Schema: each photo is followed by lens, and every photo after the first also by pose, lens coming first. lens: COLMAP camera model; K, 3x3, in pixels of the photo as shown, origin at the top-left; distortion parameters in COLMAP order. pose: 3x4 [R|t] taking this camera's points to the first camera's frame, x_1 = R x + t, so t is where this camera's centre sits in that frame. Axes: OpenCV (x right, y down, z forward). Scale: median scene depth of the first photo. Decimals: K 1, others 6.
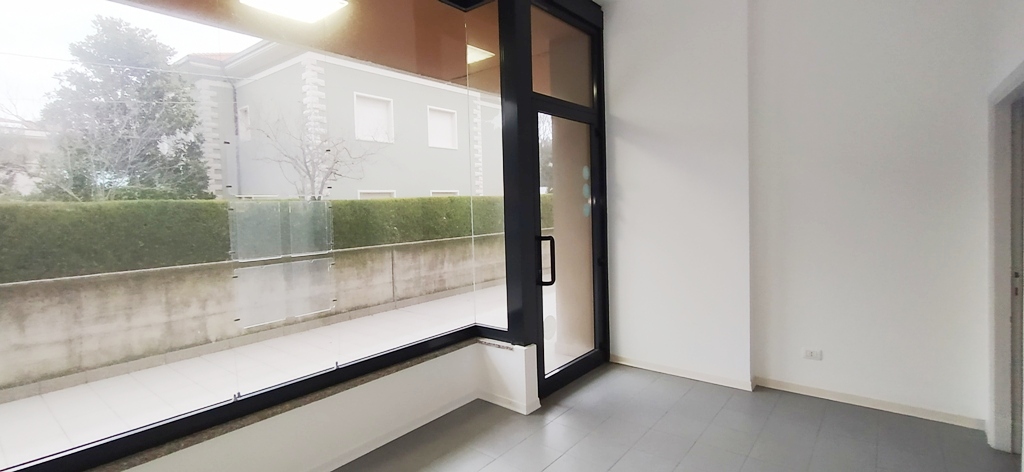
lens RADIAL K [[465.1, 0, 517.1], [0, 465.1, 232.4], [0, 0, 1]] dist [-0.005705, 0.003584]
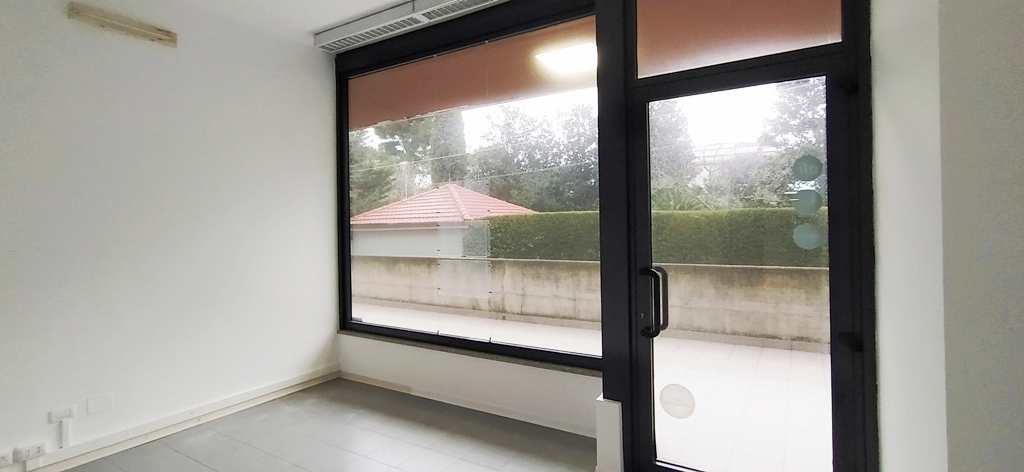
lens RADIAL K [[465.1, 0, 519.2], [0, 465.1, 234.6], [0, 0, 1]] dist [-0.005705, 0.003584]
pose [[0.117596, 0.047630, -0.991919, 0.634992], [-0.044377, 0.998103, 0.042666, -0.058089], [0.992069, 0.039001, 0.119487, 0.588198]]
